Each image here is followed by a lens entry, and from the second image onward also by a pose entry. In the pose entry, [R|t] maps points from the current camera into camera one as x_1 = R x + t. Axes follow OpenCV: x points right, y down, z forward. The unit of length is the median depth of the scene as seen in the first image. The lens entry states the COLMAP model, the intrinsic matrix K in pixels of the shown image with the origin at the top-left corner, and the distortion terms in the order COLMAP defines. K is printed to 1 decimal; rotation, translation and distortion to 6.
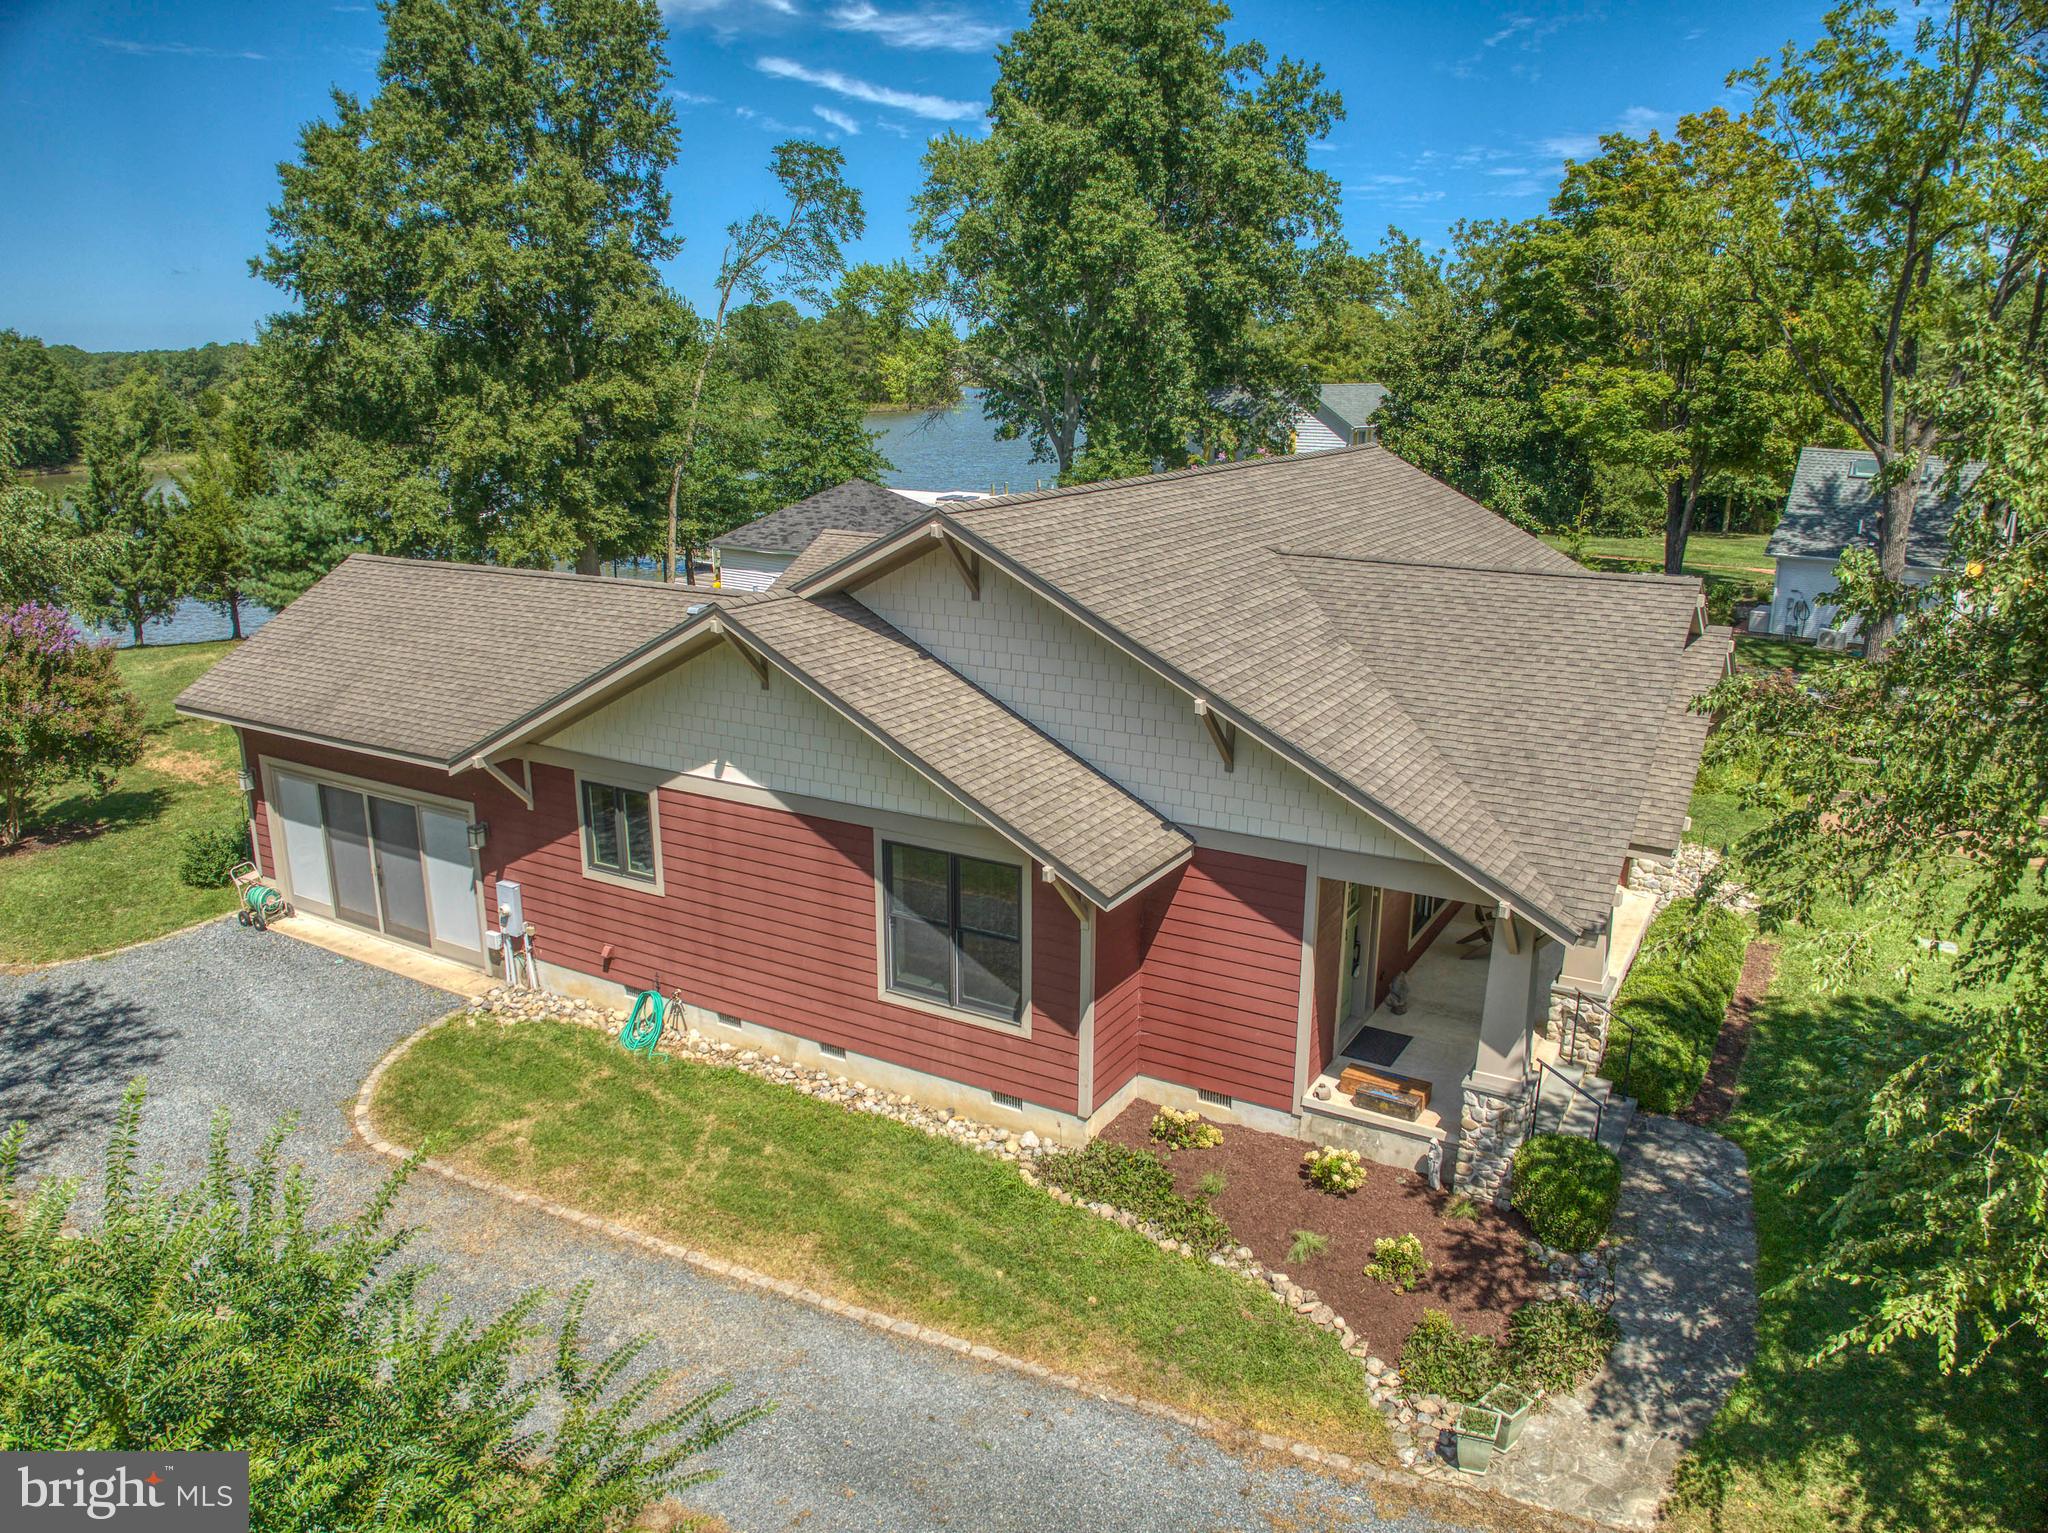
lens RADIAL K [[1509.7, 0, 1020.1], [0, 1509.7, 773.1], [0, 0, 1]] dist [-0.101026, -0.019469]
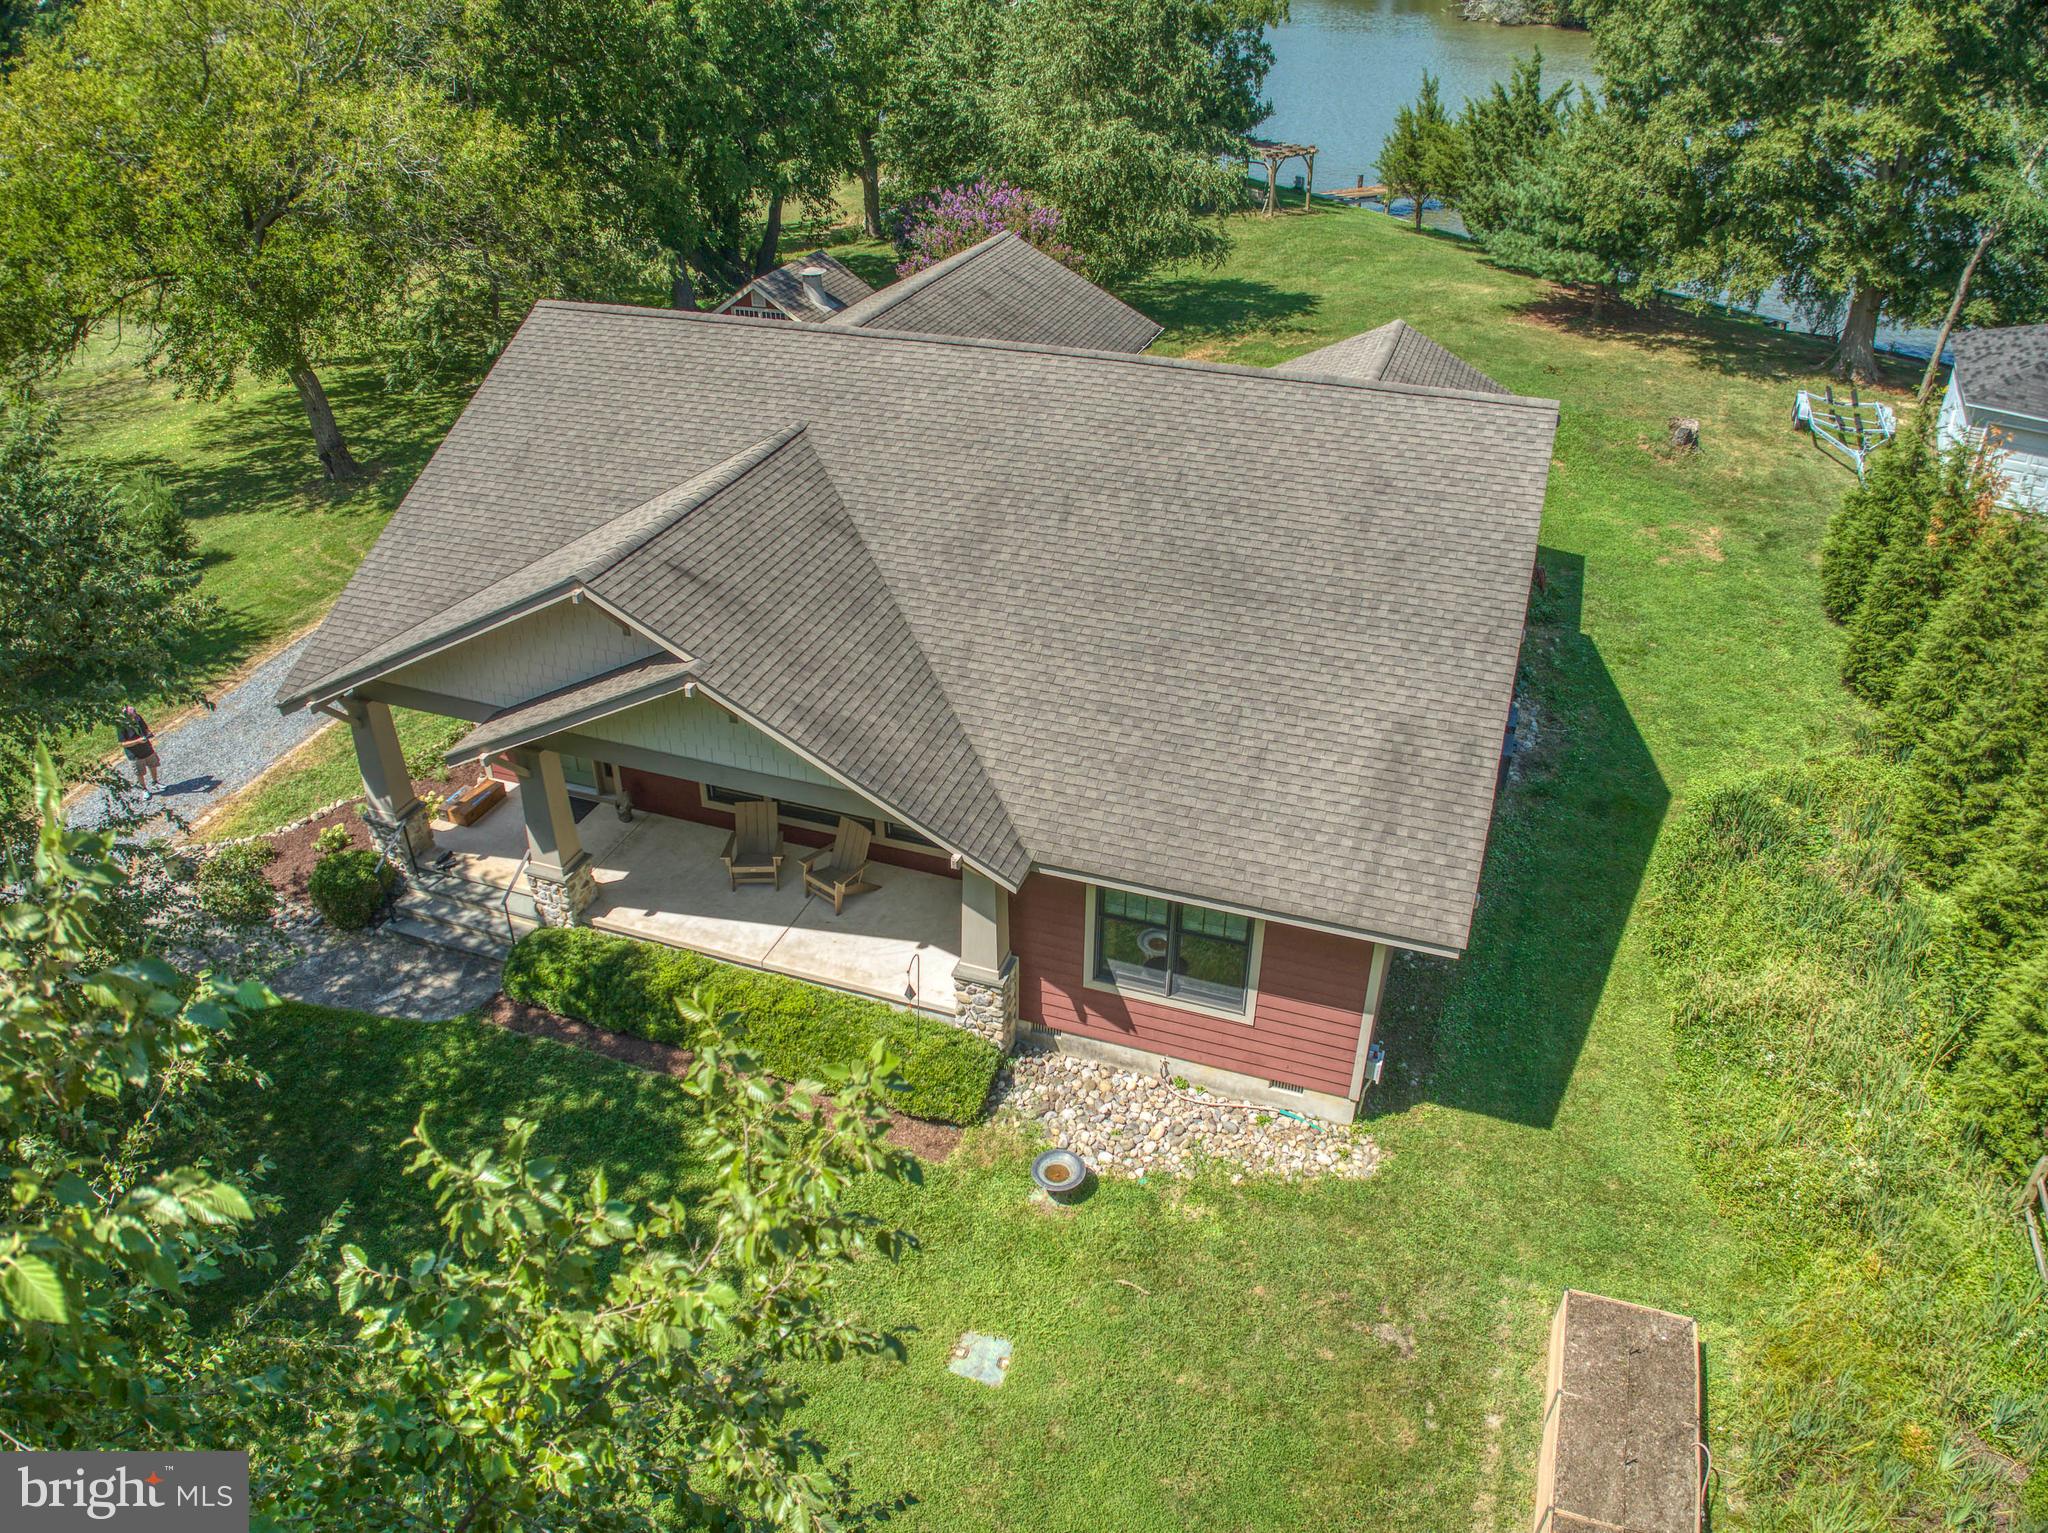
lens RADIAL K [[1509.7, 0, 1021.6], [0, 1509.7, 770.5], [0, 0, 1]] dist [-0.101026, -0.019469]
pose [[0.182241, 0.517865, -0.835825, 1.211504], [-0.264774, 0.844507, 0.465514, -0.476358], [0.946933, 0.136470, 0.291021, 0.883685]]
